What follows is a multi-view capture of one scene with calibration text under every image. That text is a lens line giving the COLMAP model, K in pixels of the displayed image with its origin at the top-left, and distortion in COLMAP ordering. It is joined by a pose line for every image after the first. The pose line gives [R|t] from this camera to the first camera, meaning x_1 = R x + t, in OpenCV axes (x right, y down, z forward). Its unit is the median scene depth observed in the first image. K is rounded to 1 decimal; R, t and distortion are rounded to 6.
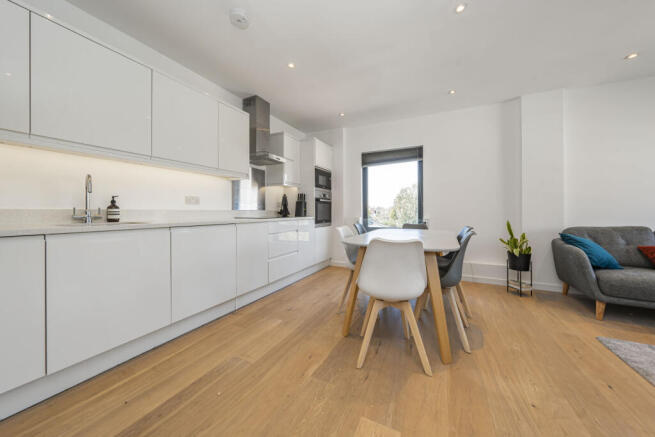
lens RADIAL K [[224.2, 0, 325.8], [0, 224.2, 209.4], [0, 0, 1]] dist [-0.000907, -0.000082]
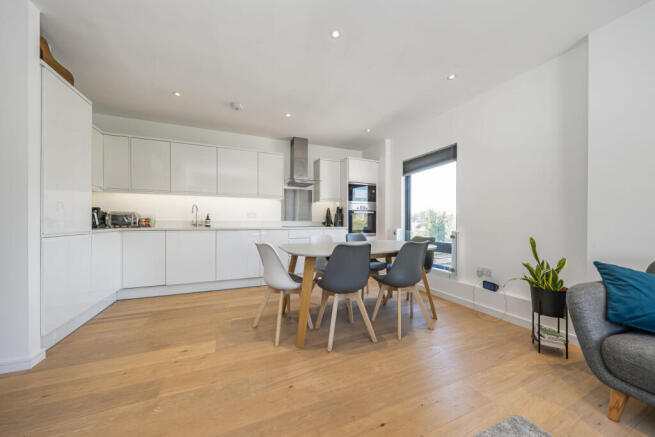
lens RADIAL K [[222.0, 0, 324.8], [0, 222.0, 220.0], [0, 0, 1]] dist [-0.001093, -0.000073]
pose [[0.767984, -0.000448, -0.640469, 0.685387], [0.001065, 0.999999, 0.000578, -0.003588], [0.640469, -0.001126, 0.767983, 0.078873]]
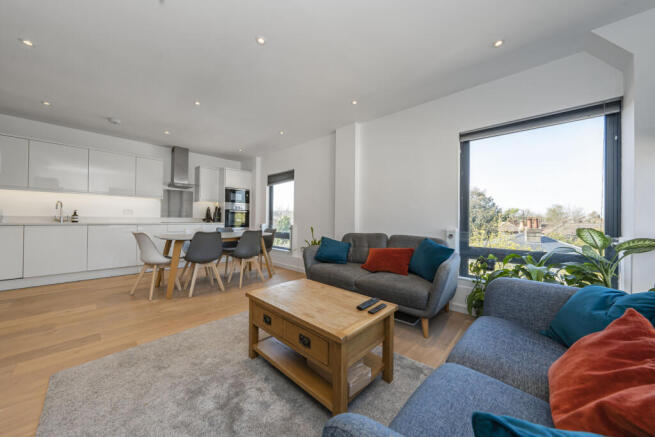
lens RADIAL K [[225.9, 0, 326.8], [0, 225.9, 217.1], [0, 0, 1]] dist [0.000456, 0.000058]
pose [[0.960924, 0.008860, -0.276670, 1.157914], [-0.010032, 0.999946, -0.002822, -0.005994], [0.276630, 0.005487, 0.960961, -0.240227]]
